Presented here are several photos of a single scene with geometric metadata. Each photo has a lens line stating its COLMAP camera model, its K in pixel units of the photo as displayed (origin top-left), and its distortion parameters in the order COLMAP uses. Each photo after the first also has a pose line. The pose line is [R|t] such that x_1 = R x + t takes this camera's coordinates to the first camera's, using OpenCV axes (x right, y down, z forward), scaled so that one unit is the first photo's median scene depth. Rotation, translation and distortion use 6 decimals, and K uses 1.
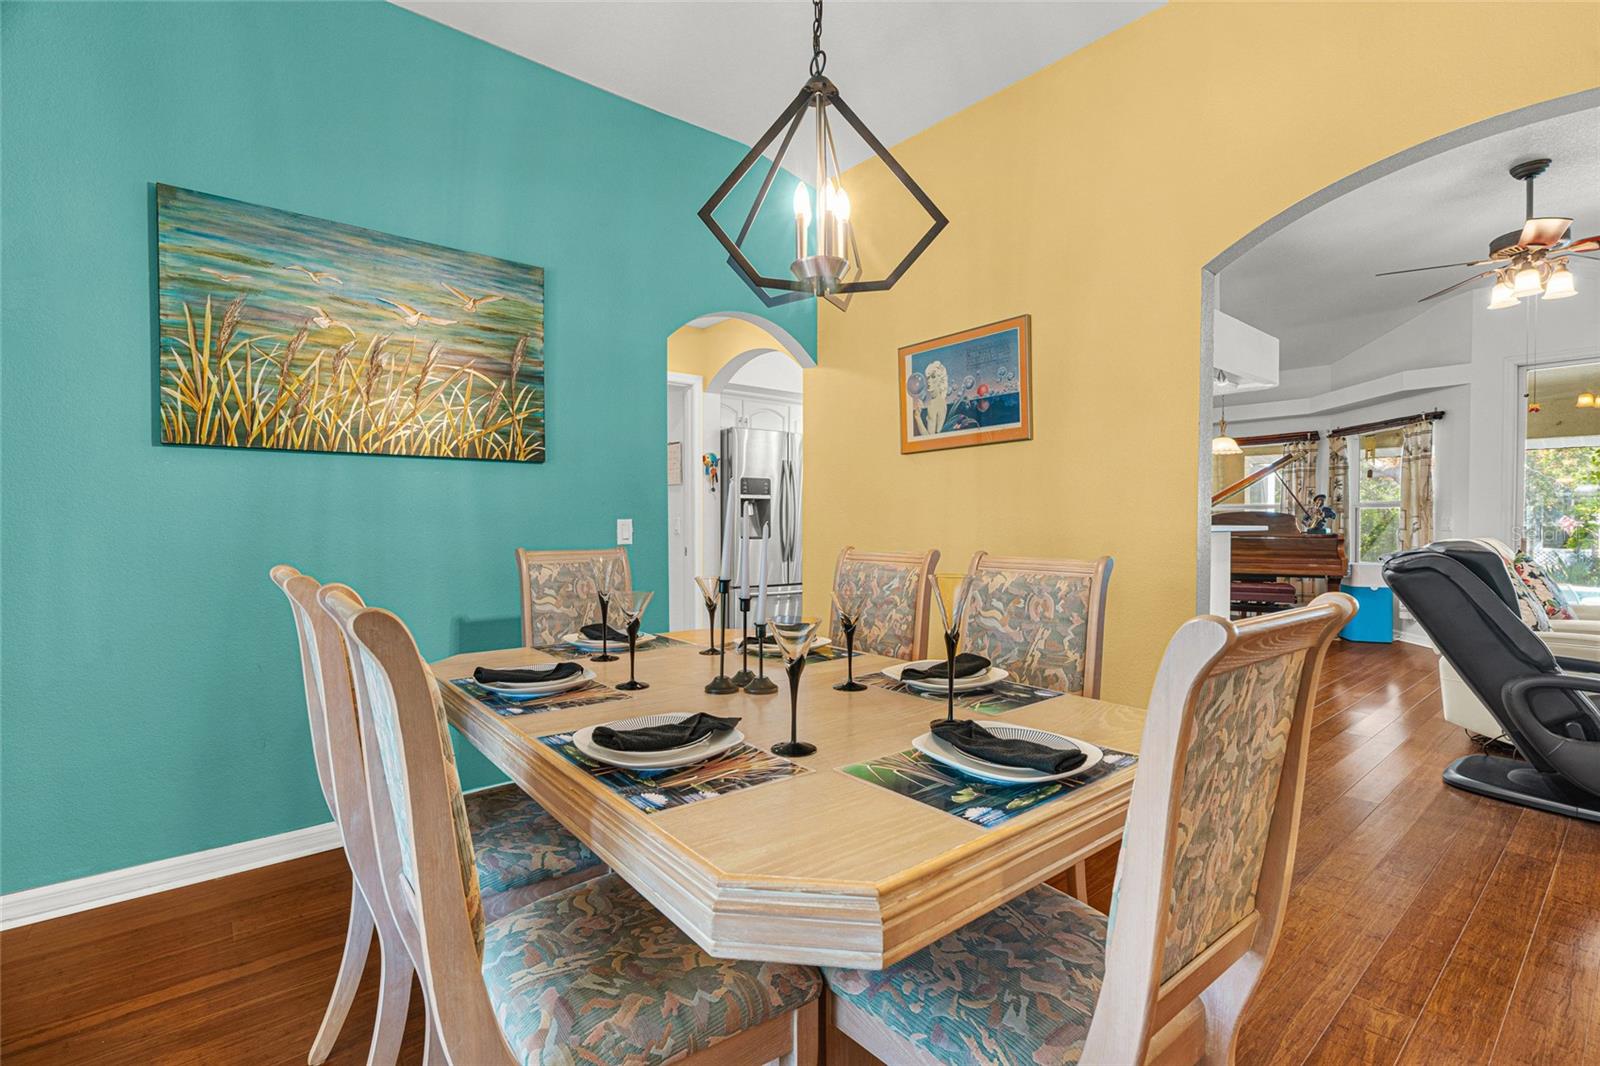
lens RADIAL K [[719.6, 0, 797.2], [0, 719.6, 528.3], [0, 0, 1]] dist [0.001740, 0.001392]
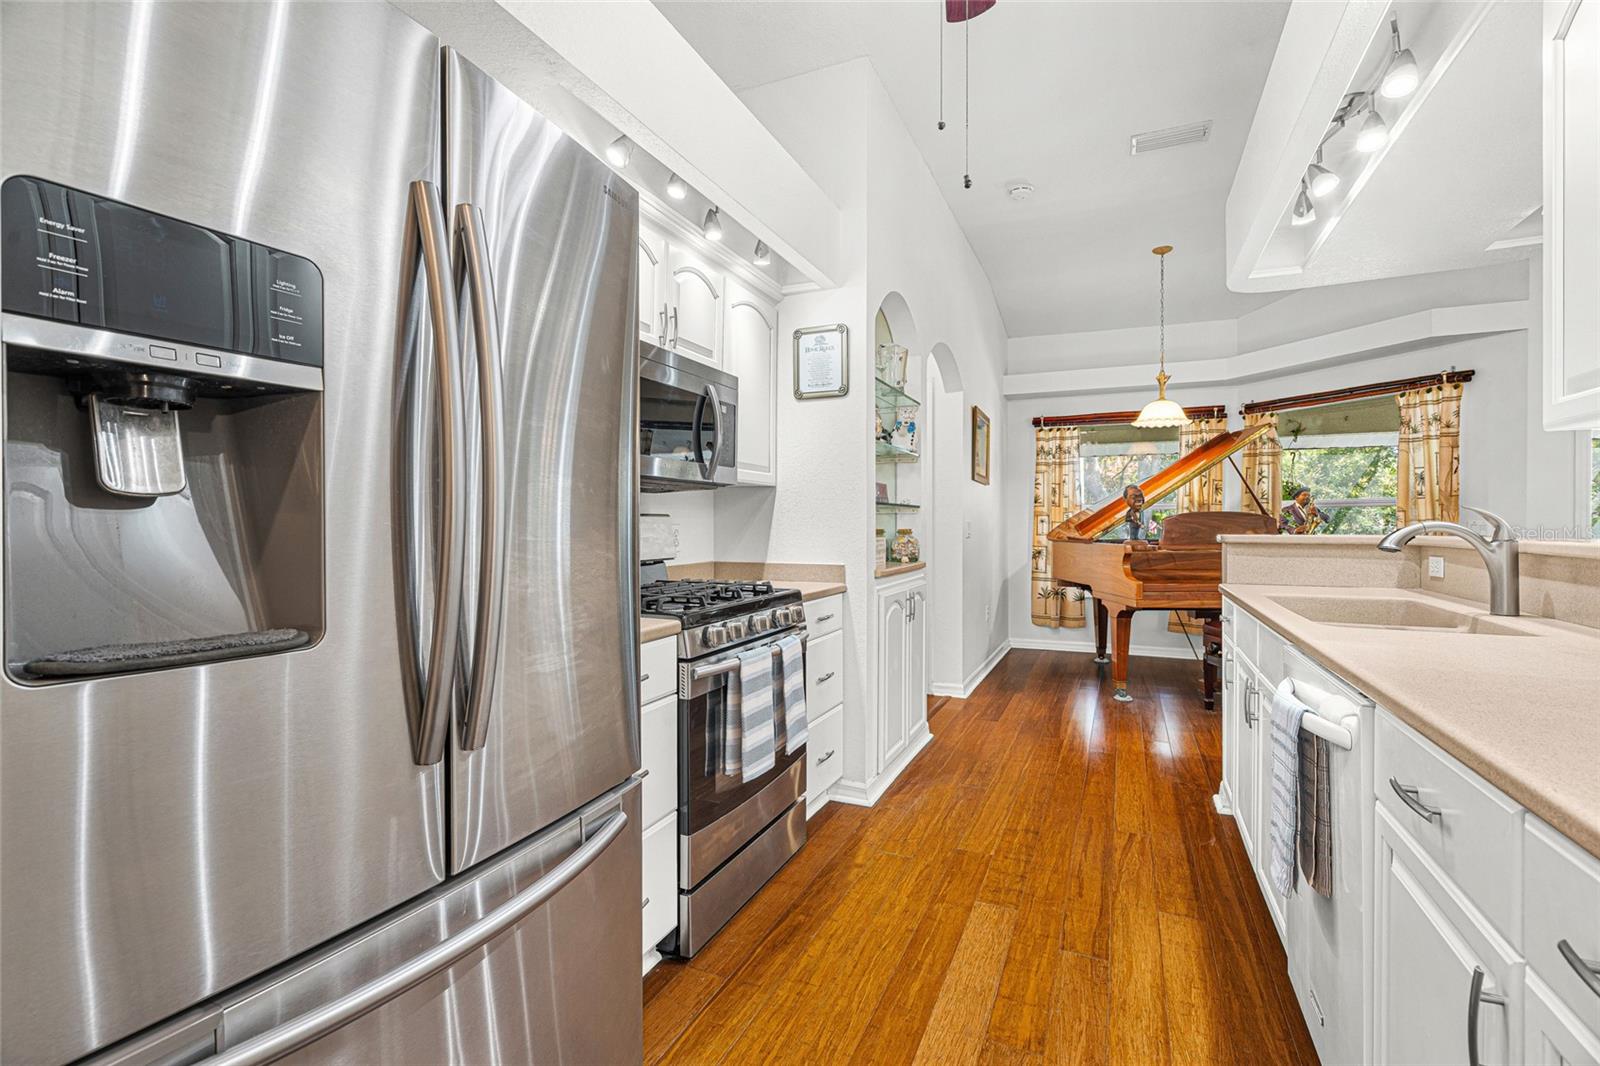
lens RADIAL K [[719.6, 0, 797.2], [0, 719.6, 528.3], [0, 0, 1]] dist [0.001740, 0.001392]
pose [[0.896344, -0.002761, 0.443350, -0.011459], [0.005203, 0.999977, -0.004292, -0.007825], [-0.443328, 0.006154, 0.896338, 0.657400]]
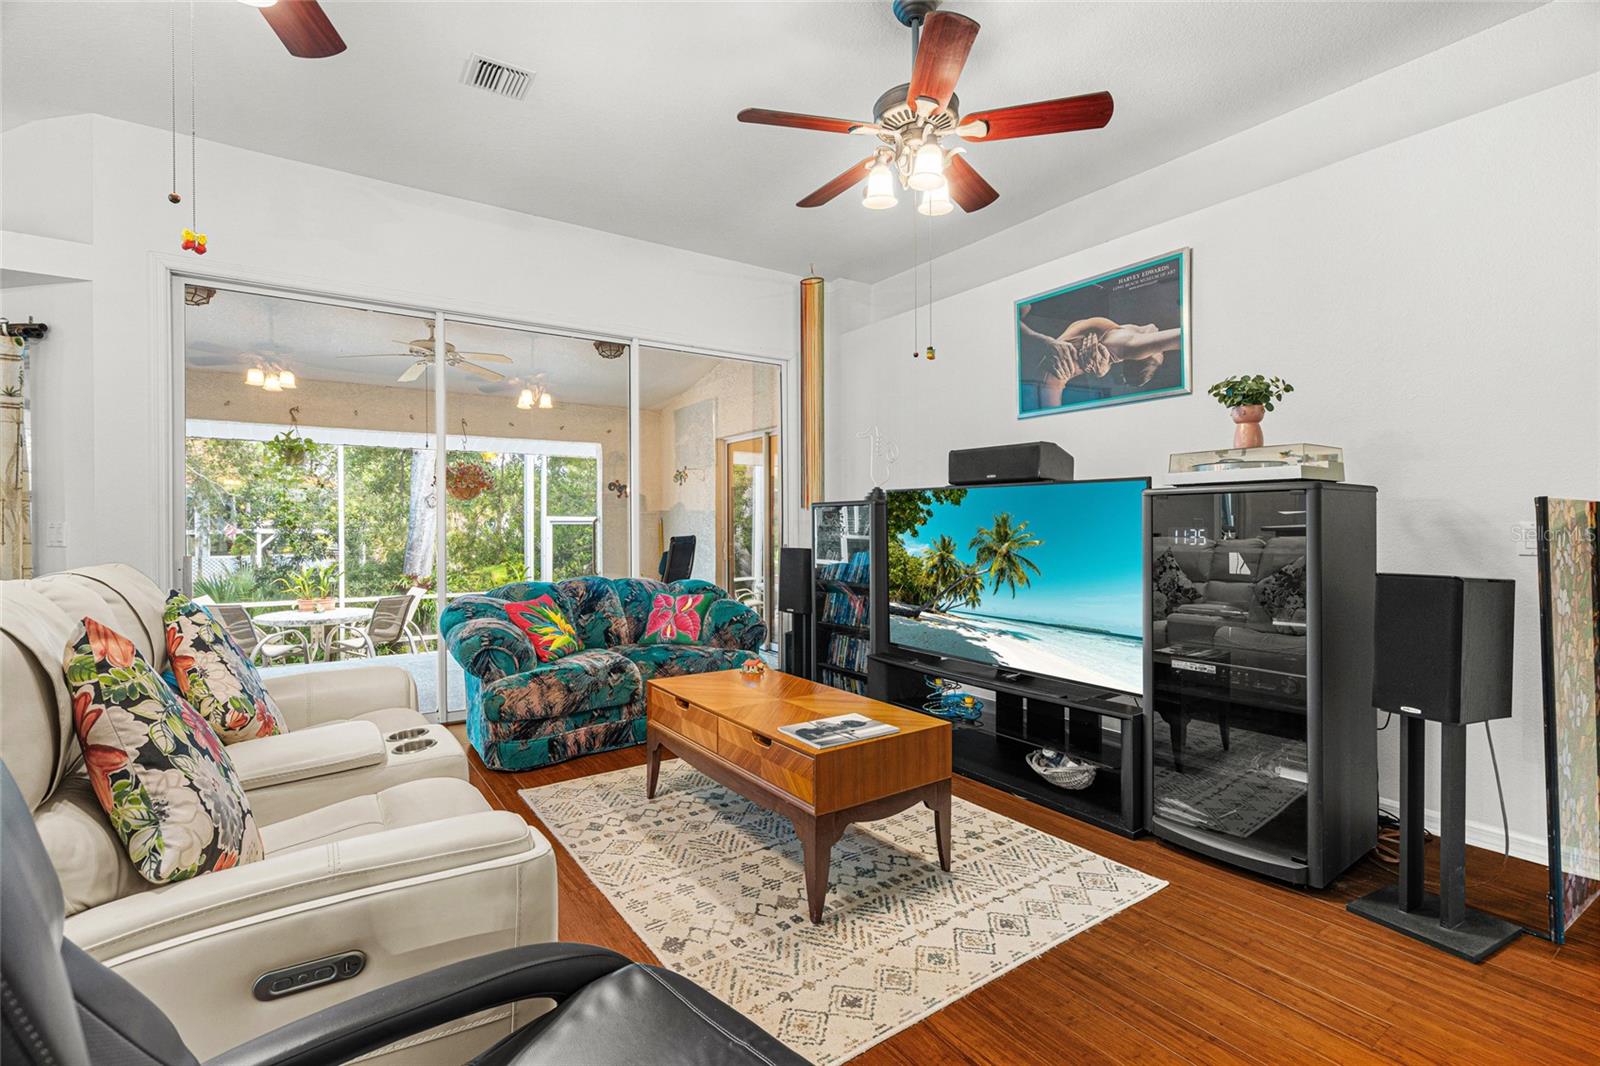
lens RADIAL K [[719.6, 0, 797.2], [0, 719.6, 528.3], [0, 0, 1]] dist [0.001740, 0.001392]
pose [[0.083427, -0.003784, 0.996507, 0.400223], [0.015499, 0.999877, 0.002499, -0.002560], [-0.996393, 0.015236, 0.083475, 0.392661]]
